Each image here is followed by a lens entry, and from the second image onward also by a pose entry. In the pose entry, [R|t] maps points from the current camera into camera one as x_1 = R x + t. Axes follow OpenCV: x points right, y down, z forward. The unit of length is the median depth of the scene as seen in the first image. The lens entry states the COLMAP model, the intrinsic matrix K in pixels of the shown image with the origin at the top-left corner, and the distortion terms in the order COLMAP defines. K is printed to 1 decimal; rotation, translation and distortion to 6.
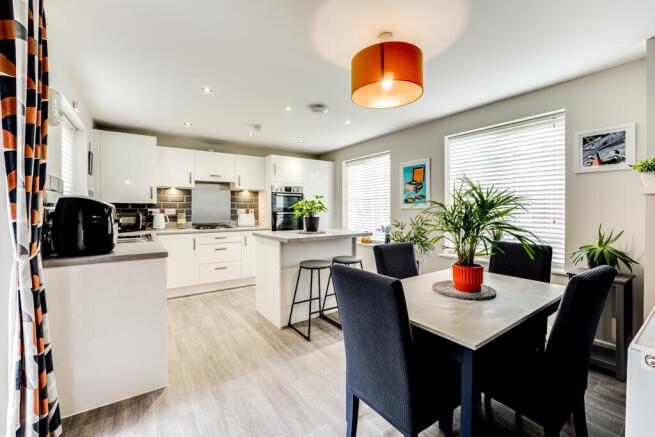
lens RADIAL K [[277.9, 0, 326.2], [0, 277.9, 211.8], [0, 0, 1]] dist [-0.001075, -0.000086]
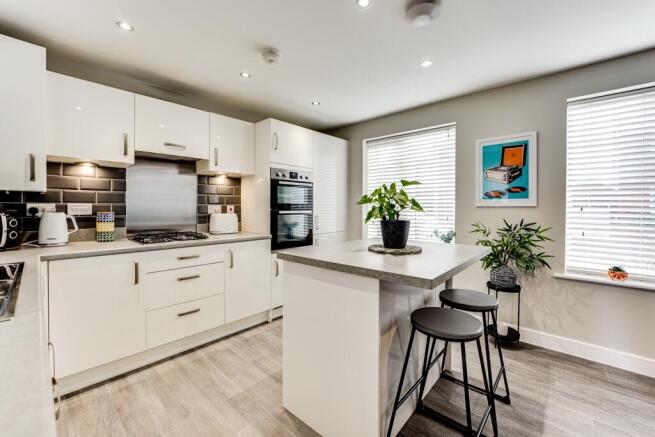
lens RADIAL K [[275.0, 0, 329.7], [0, 275.0, 210.6], [0, 0, 1]] dist [-0.003480, -0.000183]
pose [[0.972964, 0.003019, 0.230935, -0.229374], [-0.004306, 0.999978, 0.005071, -0.002430], [-0.230915, -0.005929, 0.972956, 0.400655]]
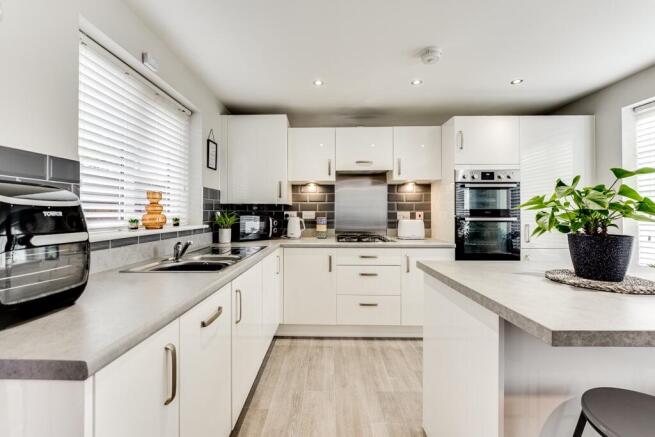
lens RADIAL K [[272.8, 0, 319.0], [0, 272.8, 212.1], [0, 0, 1]] dist [-0.002675, -0.000206]
pose [[0.807269, 0.000806, -0.590183, -0.099658], [-0.006514, 0.999950, -0.007545, -0.003238], [0.590147, 0.009935, 0.807234, 0.418959]]
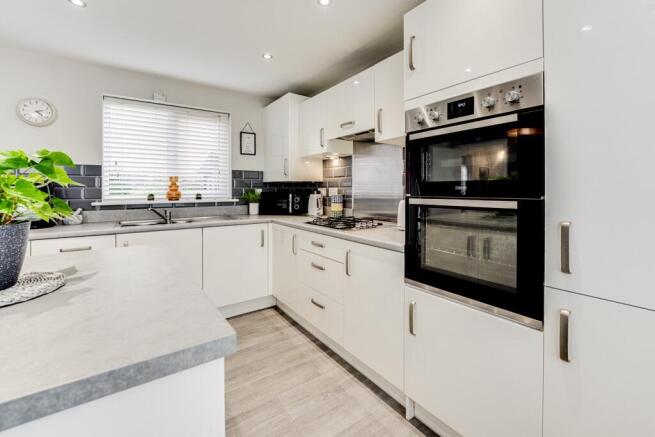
lens RADIAL K [[281.4, 0, 327.1], [0, 281.4, 195.3], [0, 0, 1]] dist [-0.000904, -0.000081]
pose [[-0.001960, 0.023459, -0.999723, 0.132302], [-0.005140, 0.999711, 0.023469, -0.009402], [0.999985, 0.005185, -0.001839, 0.996760]]
